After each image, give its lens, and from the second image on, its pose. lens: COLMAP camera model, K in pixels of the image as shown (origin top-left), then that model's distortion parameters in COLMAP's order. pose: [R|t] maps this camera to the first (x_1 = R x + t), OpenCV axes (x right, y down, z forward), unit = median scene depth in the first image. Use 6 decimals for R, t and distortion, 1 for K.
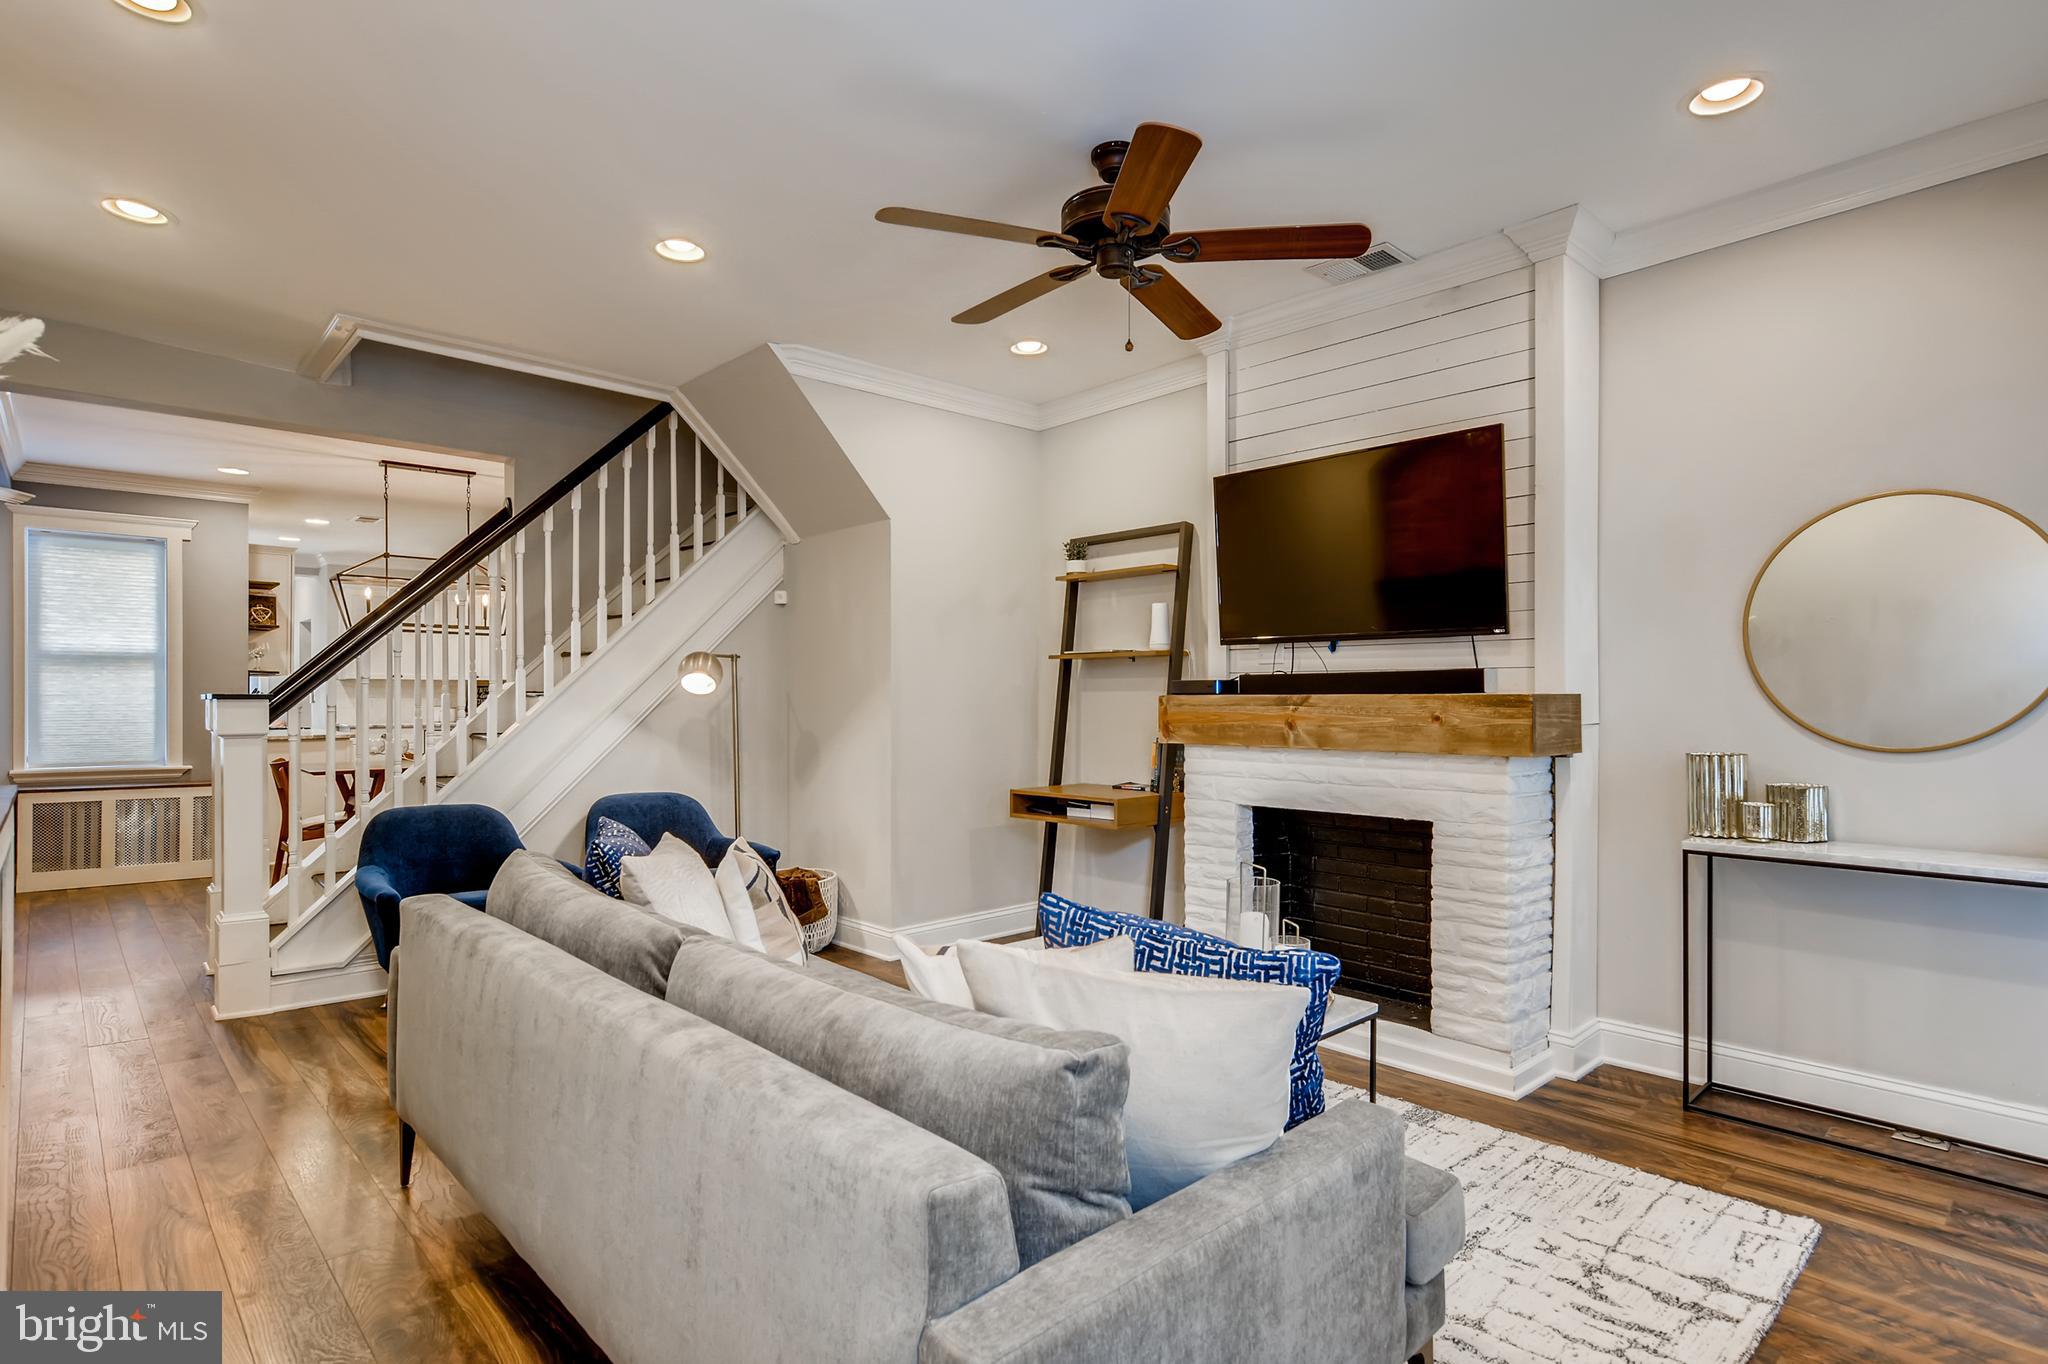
lens RADIAL K [[1038.0, 0, 1029.0], [0, 1038.0, 683.4], [0, 0, 1]] dist [-0.001968, 0.003427]
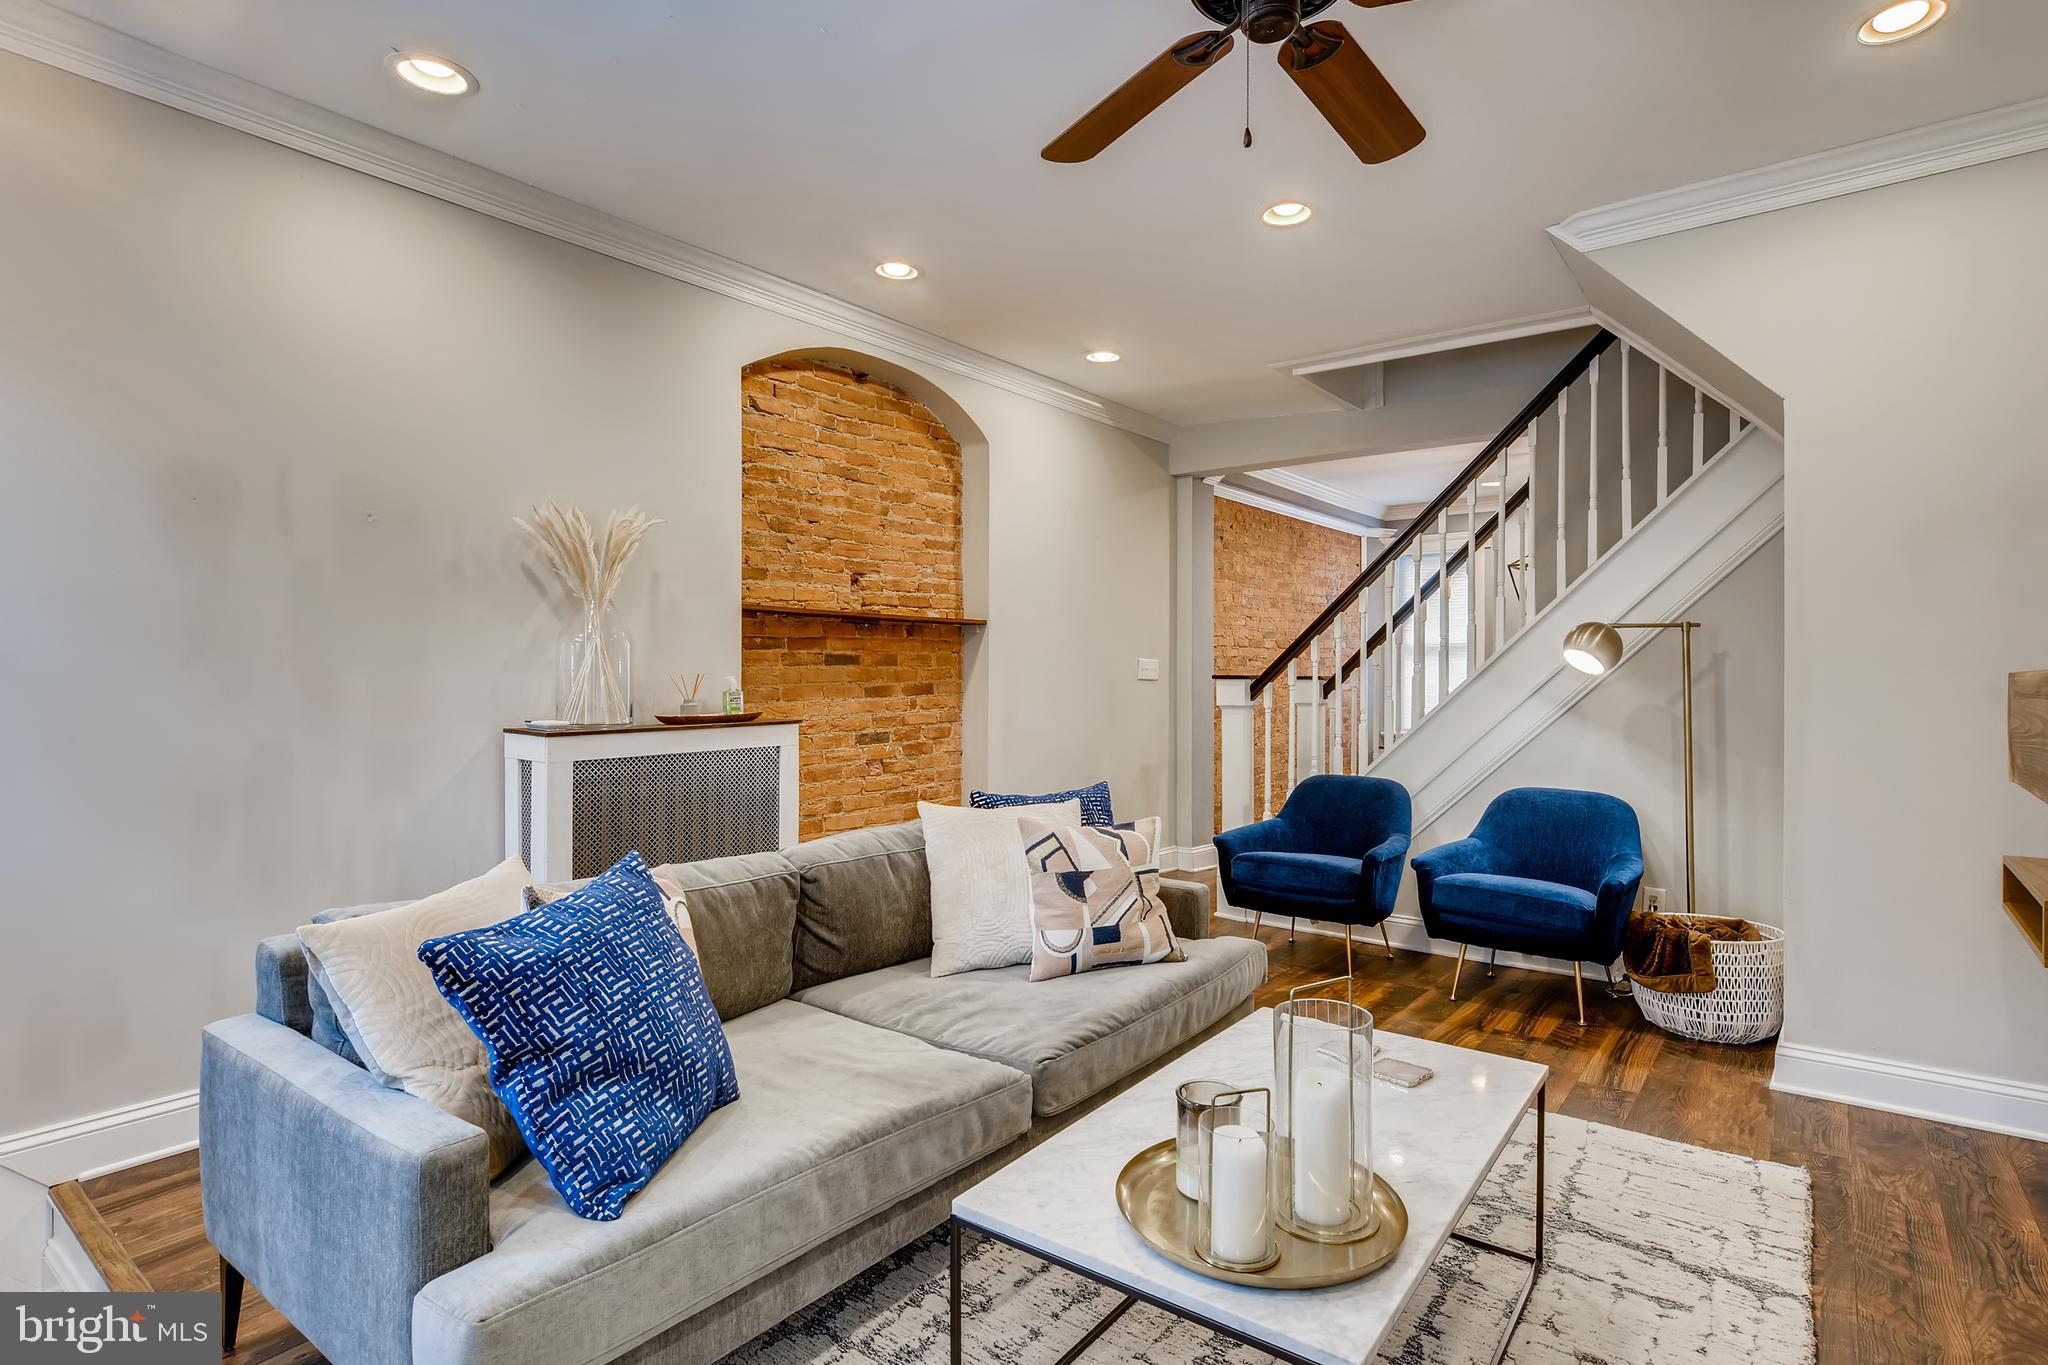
lens RADIAL K [[1038.0, 0, 1029.1], [0, 1038.0, 681.0], [0, 0, 1]] dist [-0.001968, 0.003427]
pose [[0.159843, 0.001755, -0.987141, 0.421201], [0.007957, 0.999964, 0.003066, 0.009512], [0.987110, -0.008344, 0.159823, 0.434933]]
